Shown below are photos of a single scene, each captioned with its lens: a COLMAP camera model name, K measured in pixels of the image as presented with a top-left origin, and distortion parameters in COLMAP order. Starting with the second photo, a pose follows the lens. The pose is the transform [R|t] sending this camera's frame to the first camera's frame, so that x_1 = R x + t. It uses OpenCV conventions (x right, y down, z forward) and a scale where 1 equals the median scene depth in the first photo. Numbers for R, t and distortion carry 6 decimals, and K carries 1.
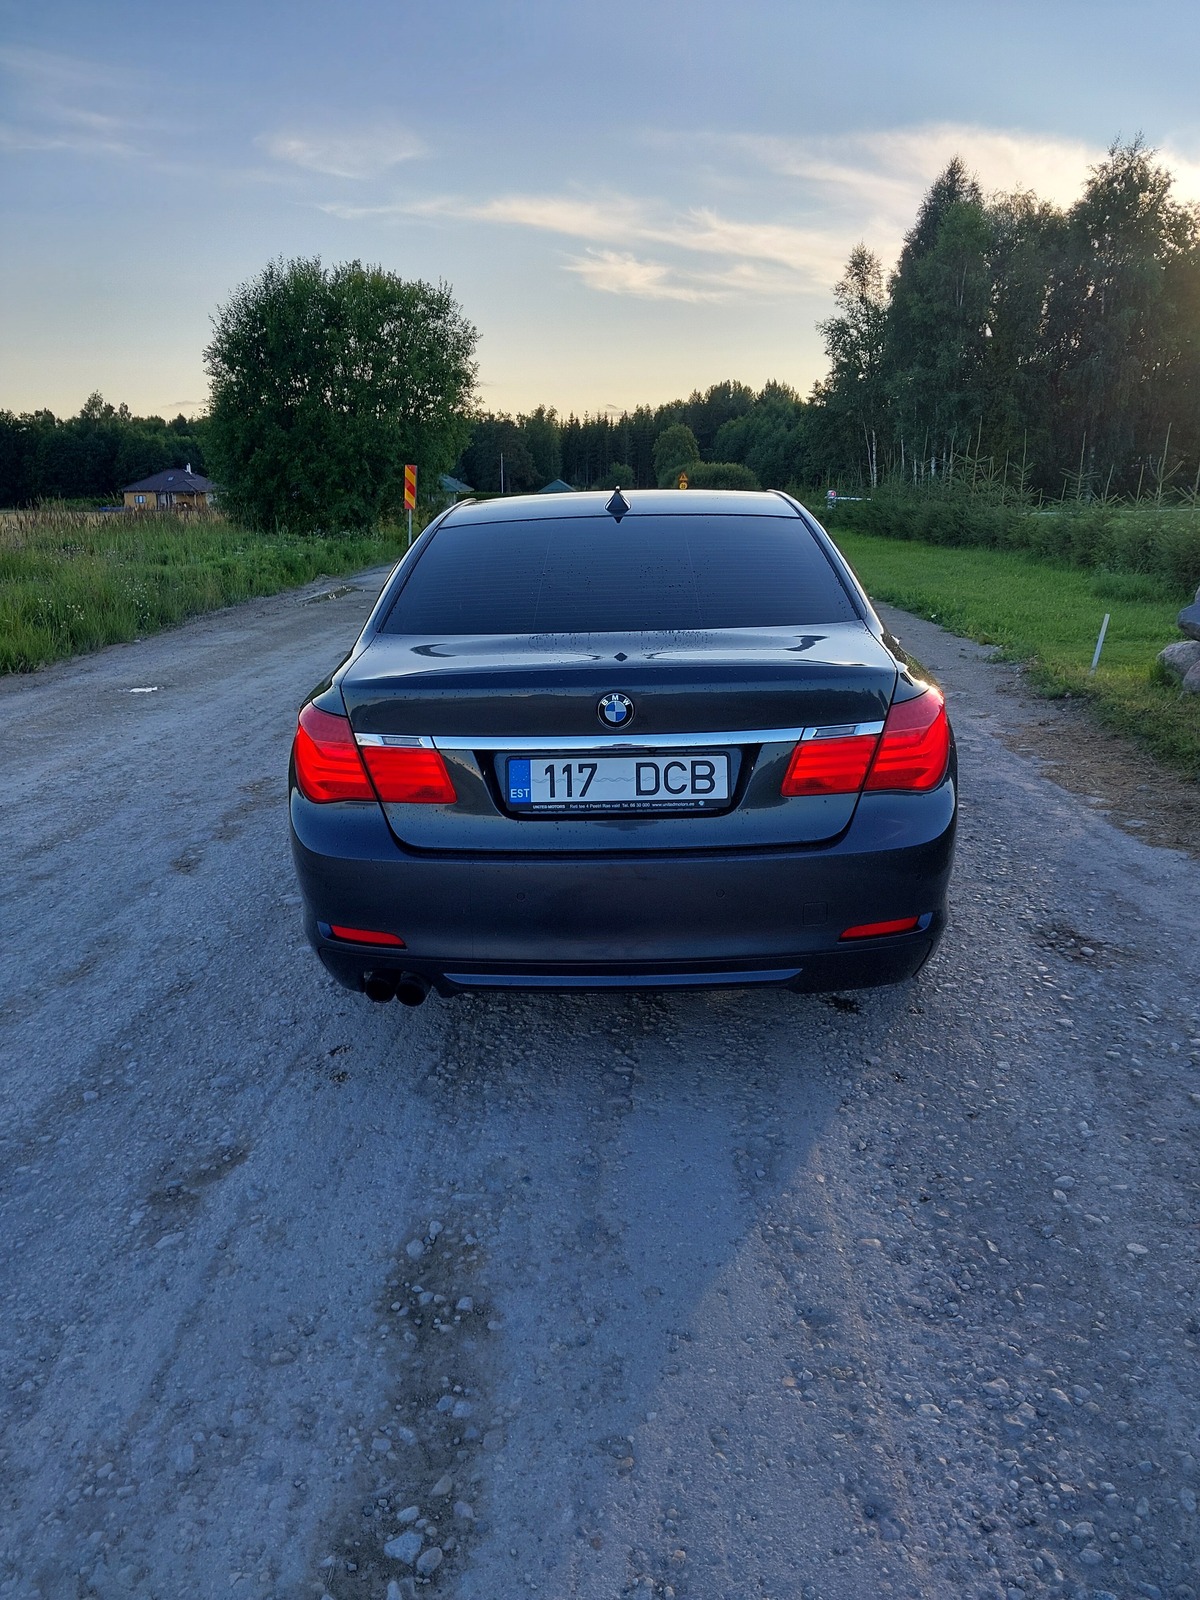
lens RADIAL K [[1307.9, 0, 545.0], [0, 1307.9, 794.6], [0, 0, 1]] dist [0.007867, -0.000837]
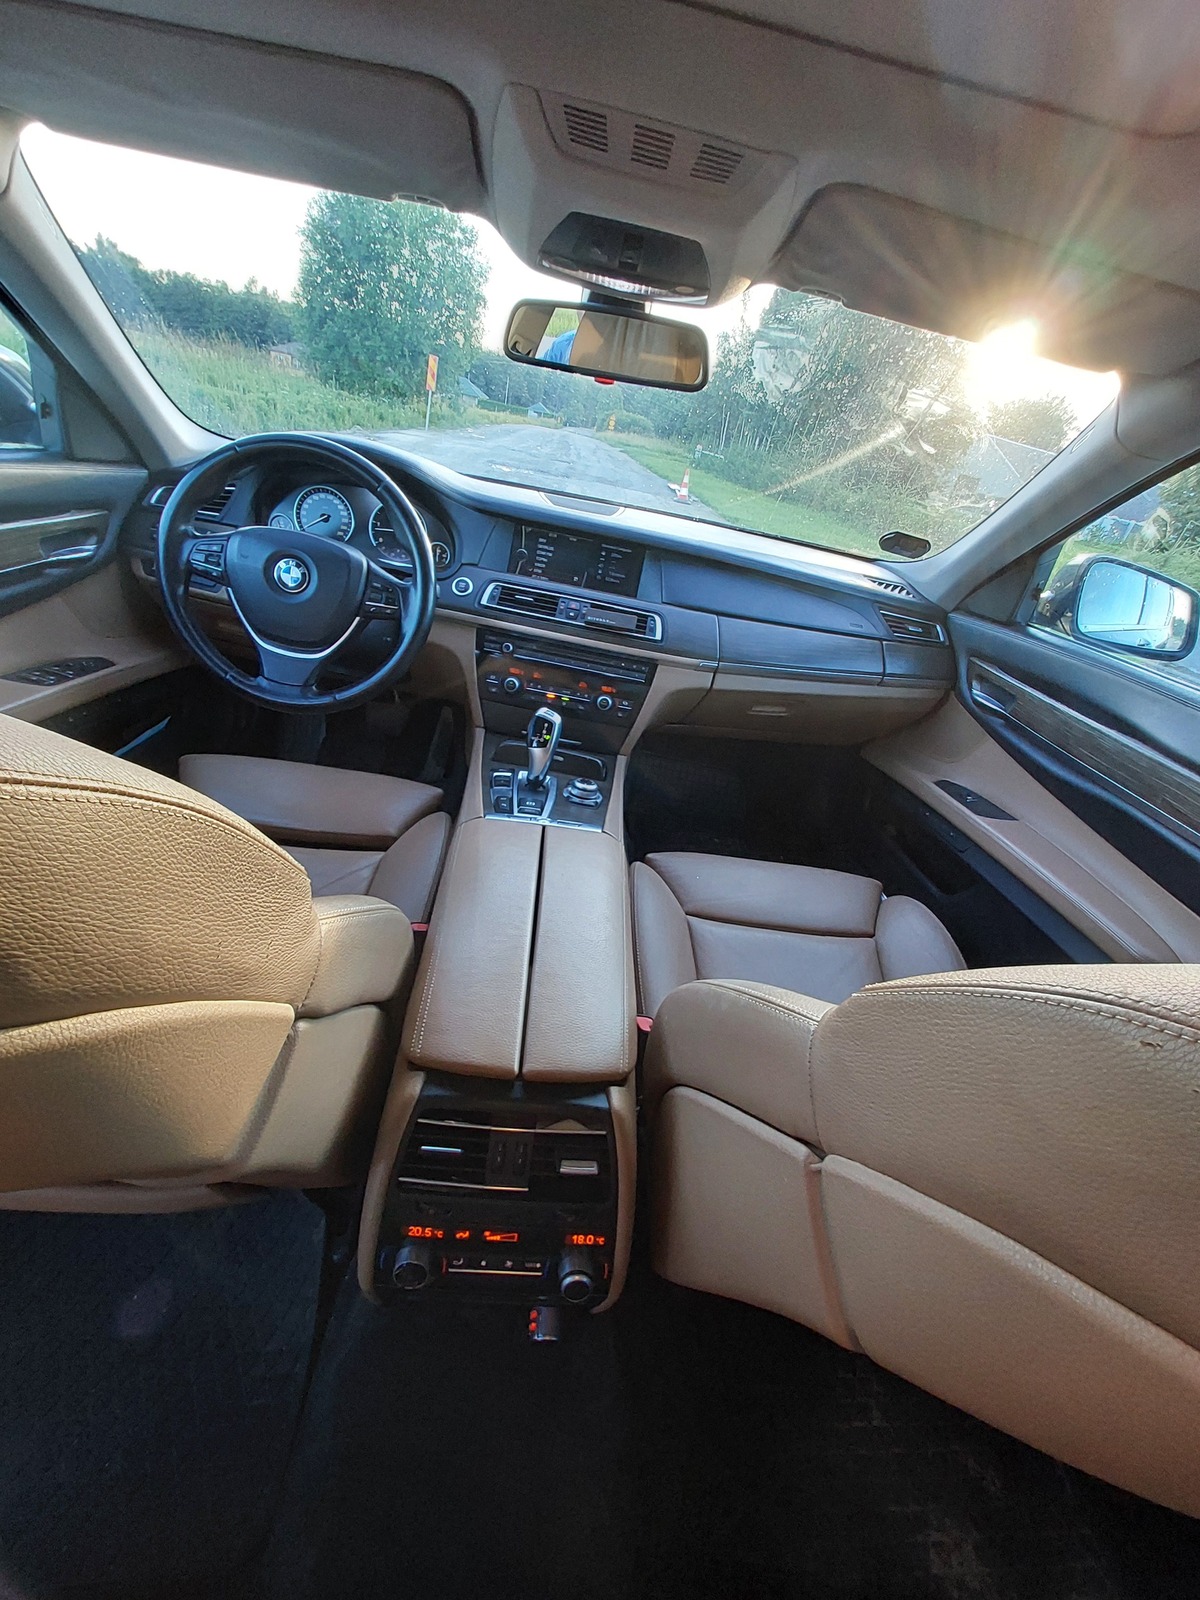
lens RADIAL K [[651.4, 0, 600.0], [0, 651.4, 800.0], [0, 0, 1]] dist [0.001497, 0.000013]
pose [[0.976236, 0.124890, 0.177104, 0.068043], [-0.171594, 0.944616, 0.279743, -0.247284], [-0.132358, -0.303485, 0.943598, 1.549857]]
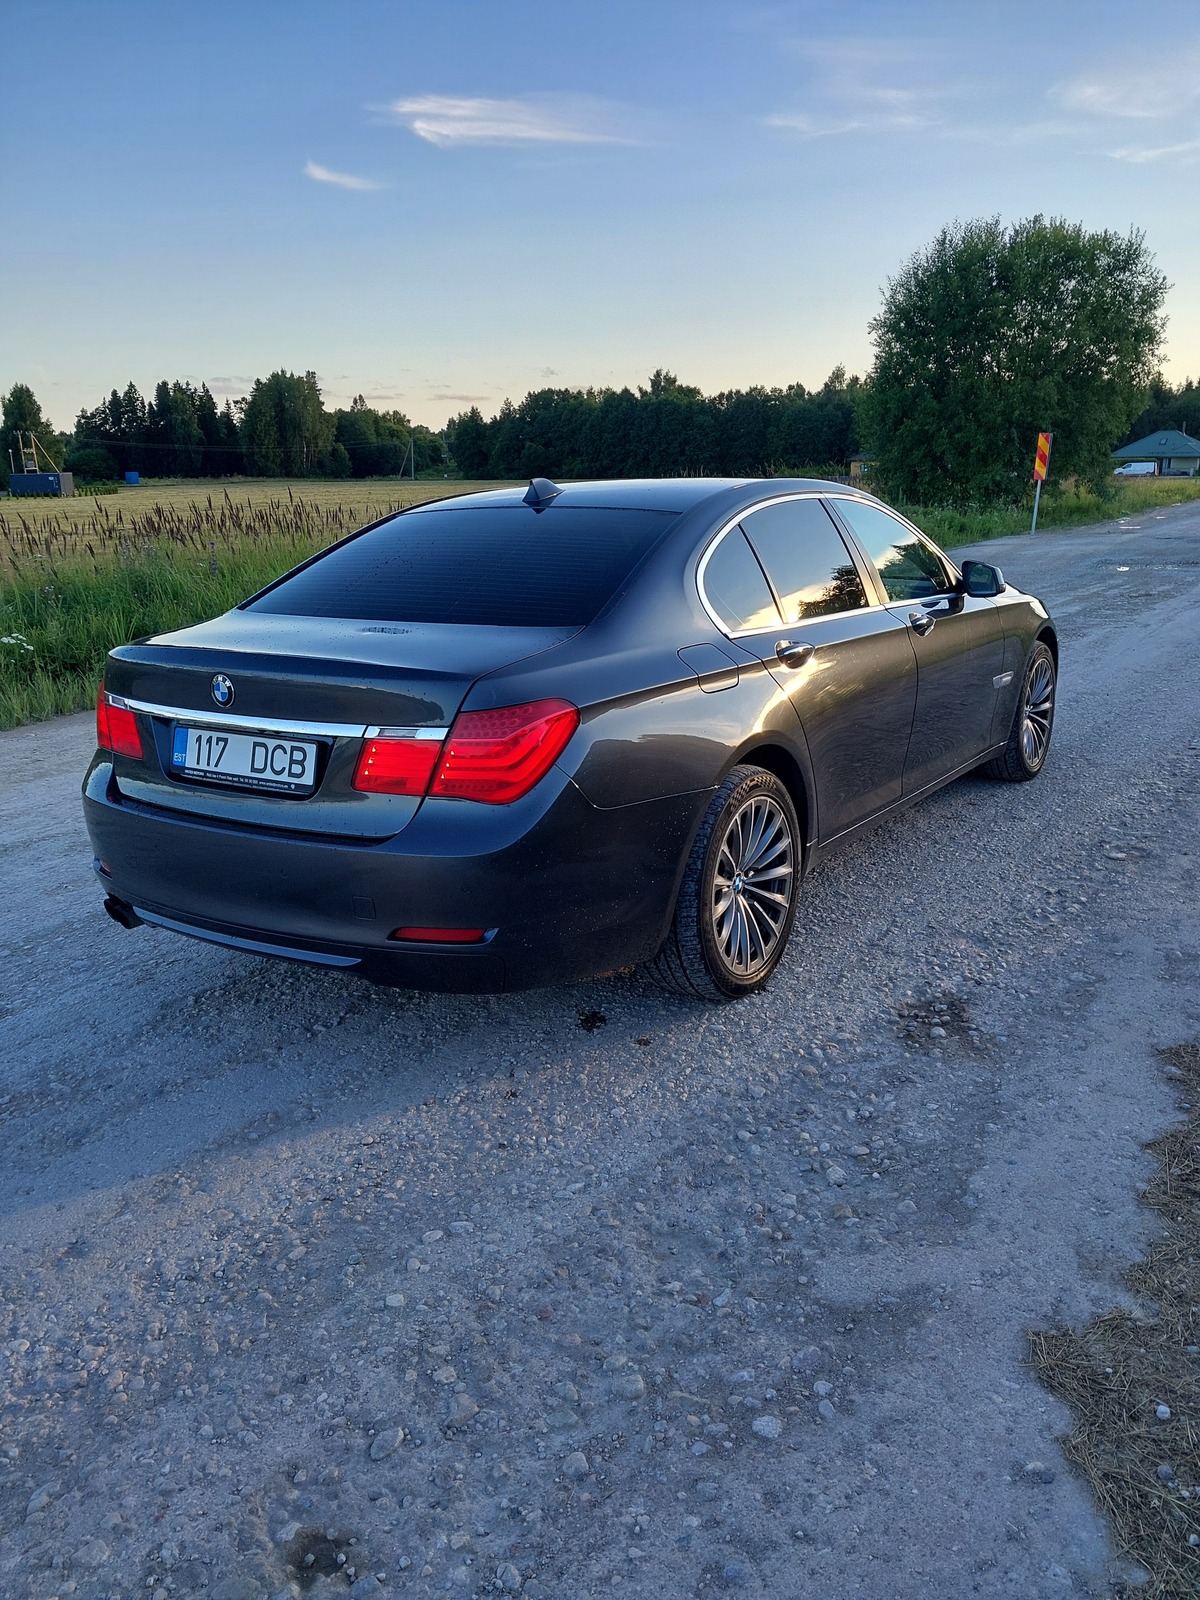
lens RADIAL K [[1260.1, 0, 518.6], [0, 1260.1, 802.1], [0, 0, 1]] dist [0.010278, -0.001069]
pose [[0.843408, 0.136321, -0.519693, 0.801588], [-0.116734, 0.990664, 0.070414, -0.073718], [0.524440, 0.001278, 0.851447, 0.224117]]
